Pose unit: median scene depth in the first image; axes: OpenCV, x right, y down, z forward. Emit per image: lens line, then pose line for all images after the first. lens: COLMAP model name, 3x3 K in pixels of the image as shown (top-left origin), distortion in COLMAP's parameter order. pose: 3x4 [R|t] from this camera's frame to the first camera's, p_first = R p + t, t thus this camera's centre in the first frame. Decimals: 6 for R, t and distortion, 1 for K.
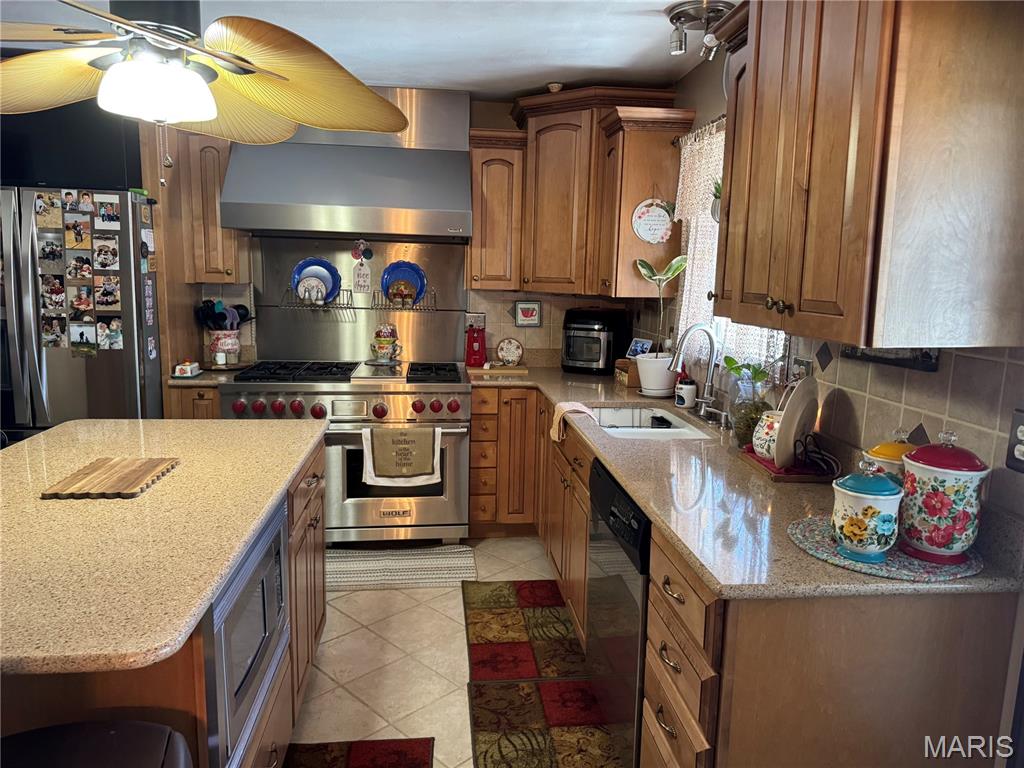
lens RADIAL K [[733.7, 0, 516.0], [0, 733.7, 387.8], [0, 0, 1]] dist [0.031472, -0.016517]
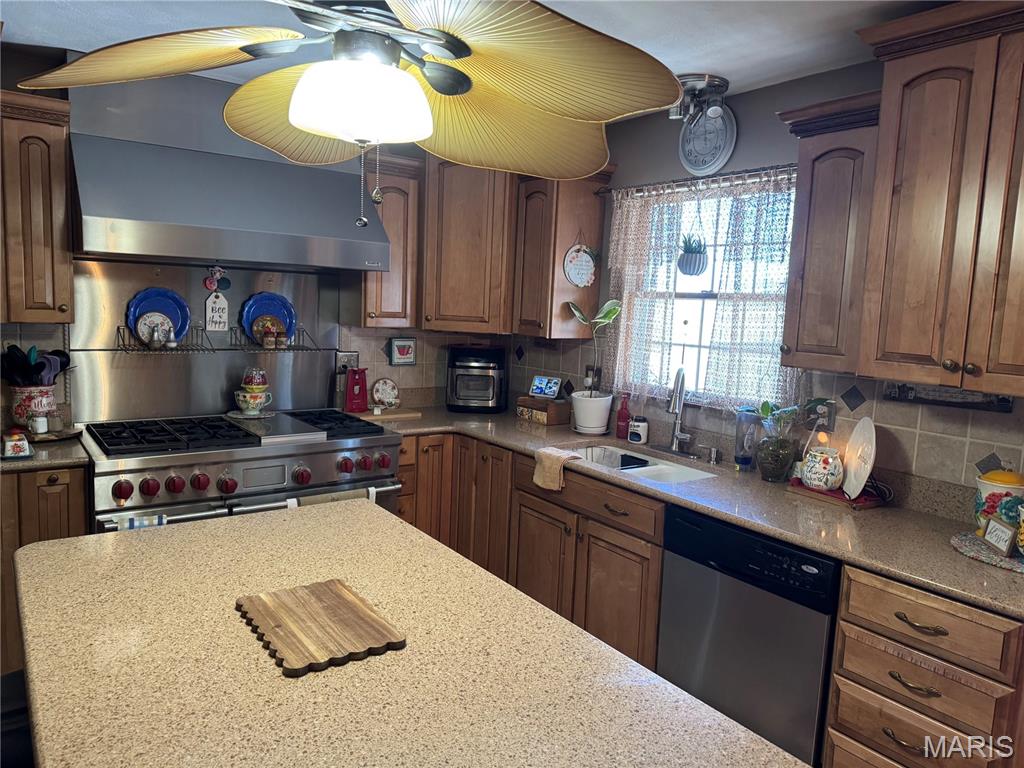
lens RADIAL K [[733.7, 0, 516.9], [0, 733.7, 378.5], [0, 0, 1]] dist [0.031472, -0.016517]
pose [[0.864699, -0.040551, 0.500651, -0.372401], [0.055953, 0.998309, -0.015780, -0.049479], [-0.499164, 0.041658, 0.865505, 0.135873]]
